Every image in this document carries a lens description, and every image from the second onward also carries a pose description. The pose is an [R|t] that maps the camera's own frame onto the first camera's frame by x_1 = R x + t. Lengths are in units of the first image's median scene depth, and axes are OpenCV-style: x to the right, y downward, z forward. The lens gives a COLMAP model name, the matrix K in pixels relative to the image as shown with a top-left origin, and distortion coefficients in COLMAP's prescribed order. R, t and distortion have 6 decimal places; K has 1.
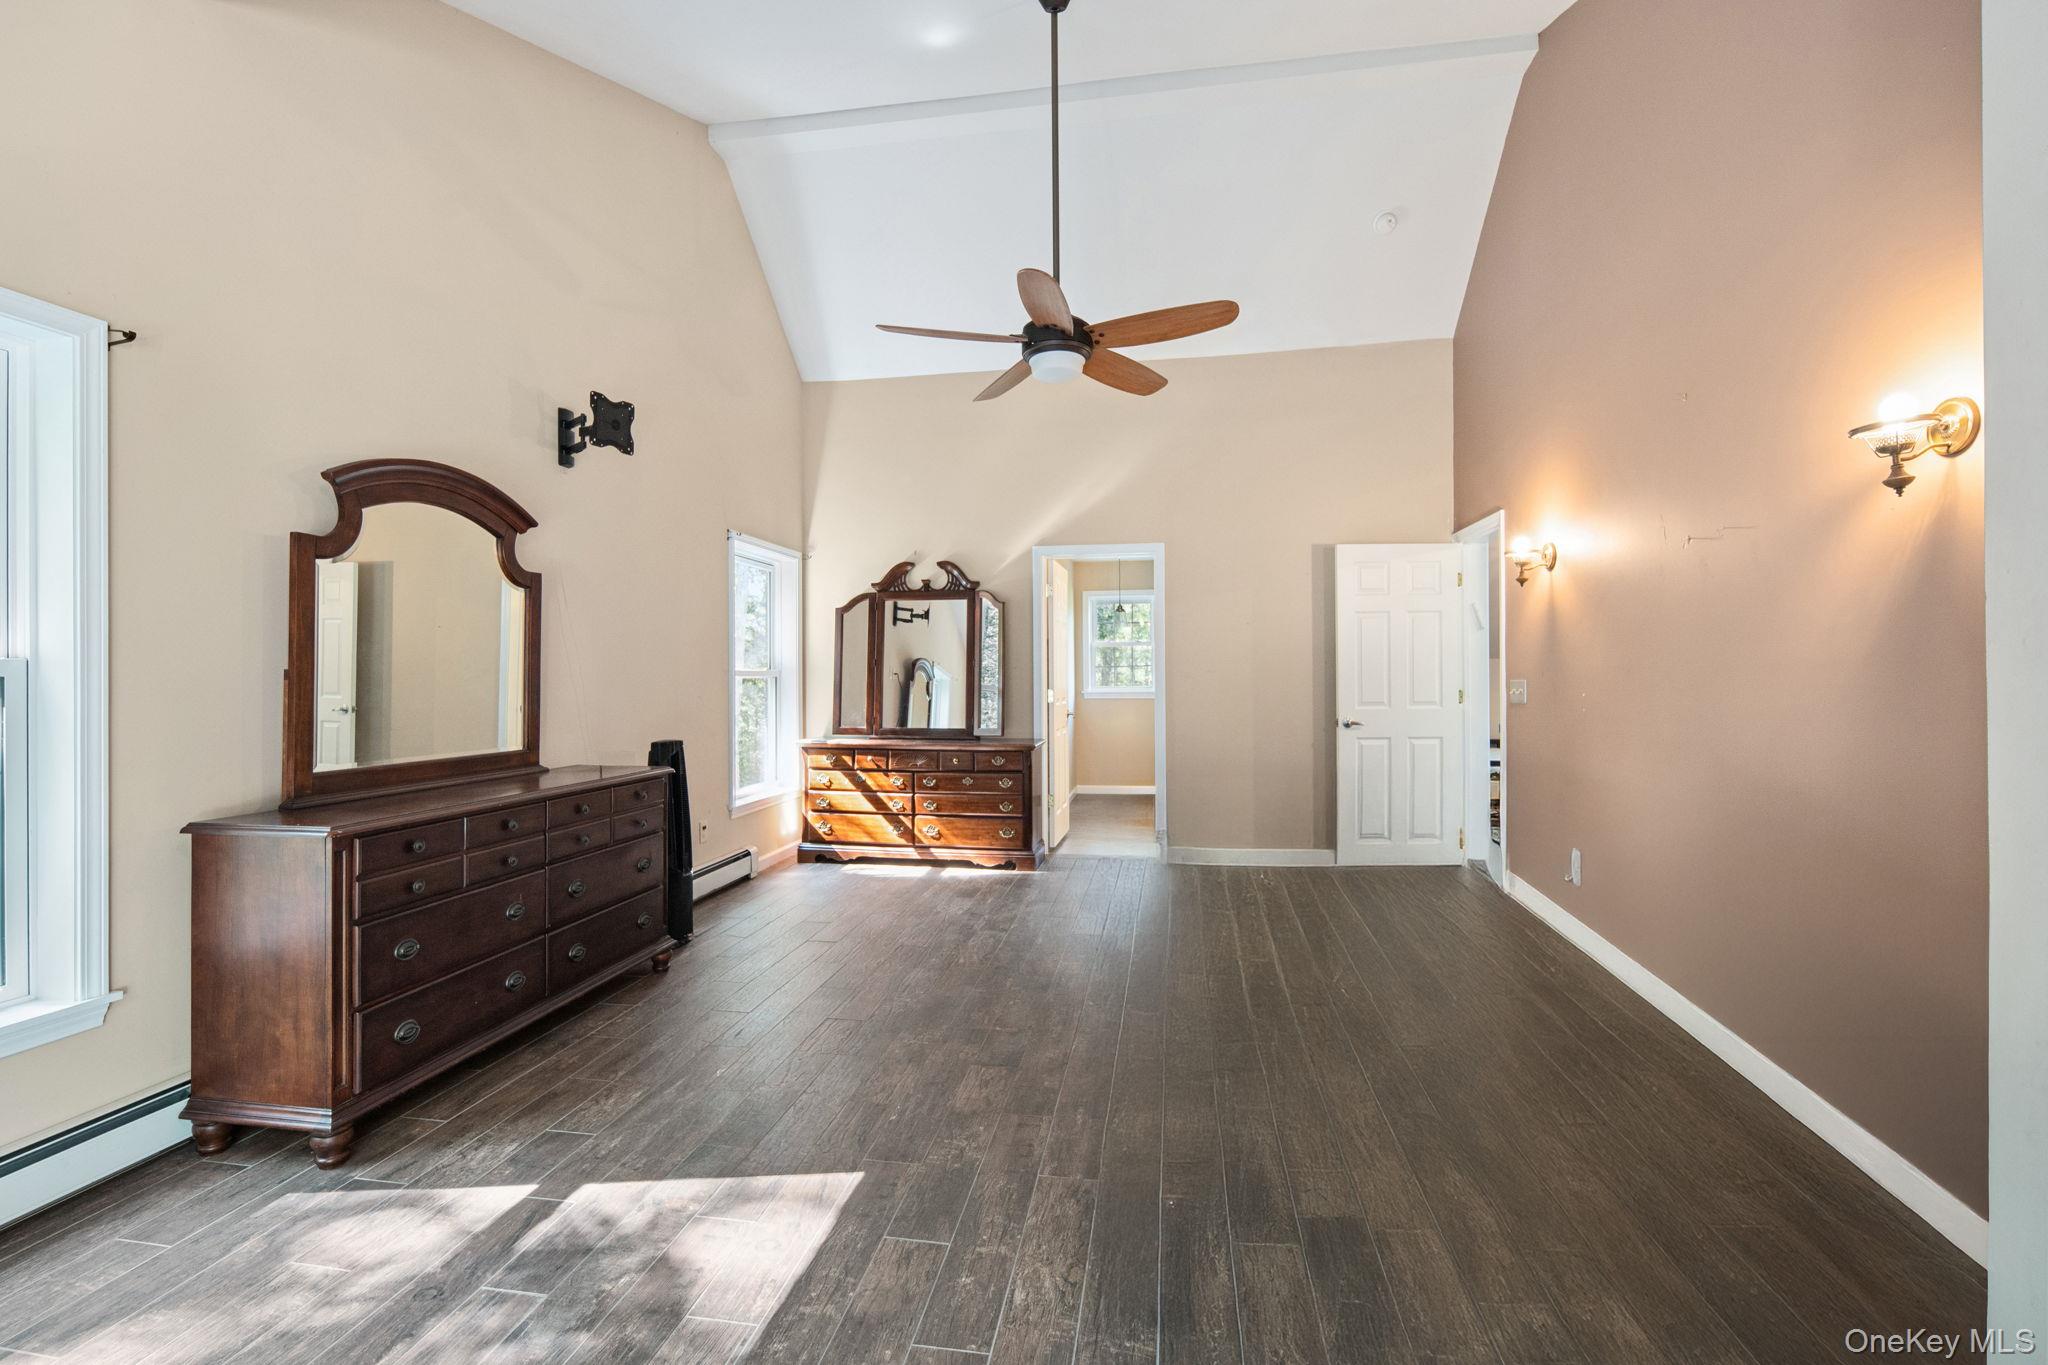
lens RADIAL K [[920.8, 0, 999.6], [0, 920.8, 672.0], [0, 0, 1]] dist [0.006810, -0.003775]
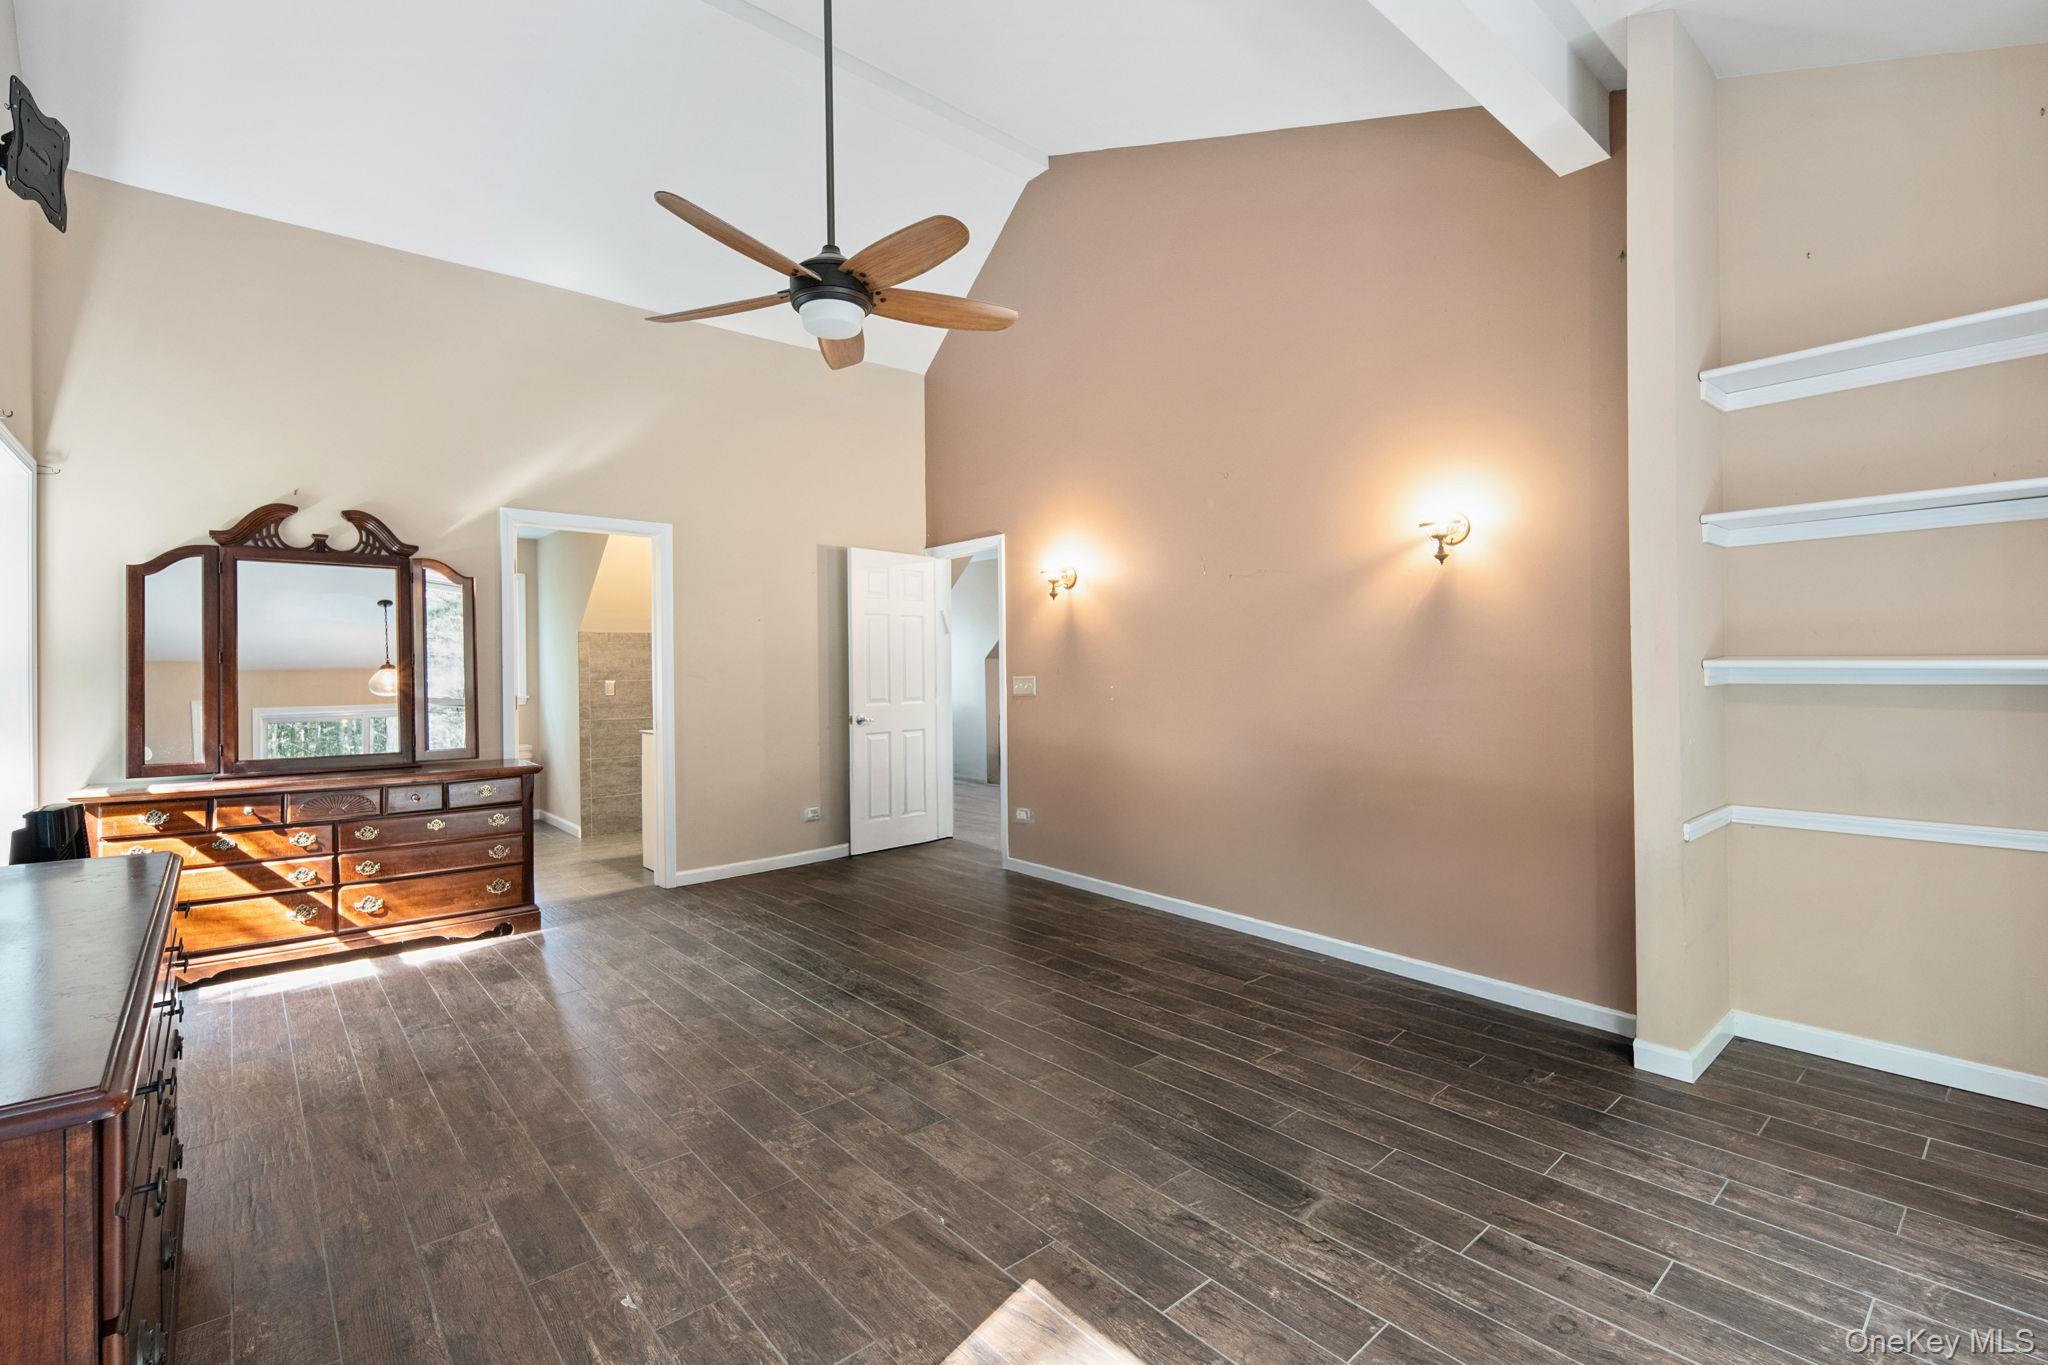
lens RADIAL K [[920.8, 0, 1034.3], [0, 920.8, 669.7], [0, 0, 1]] dist [0.006810, -0.003775]
pose [[0.620641, -0.001089, 0.784094, -0.302912], [0.004665, 0.999986, -0.002304, 0.002027], [-0.784081, 0.005088, 0.620638, 0.189106]]
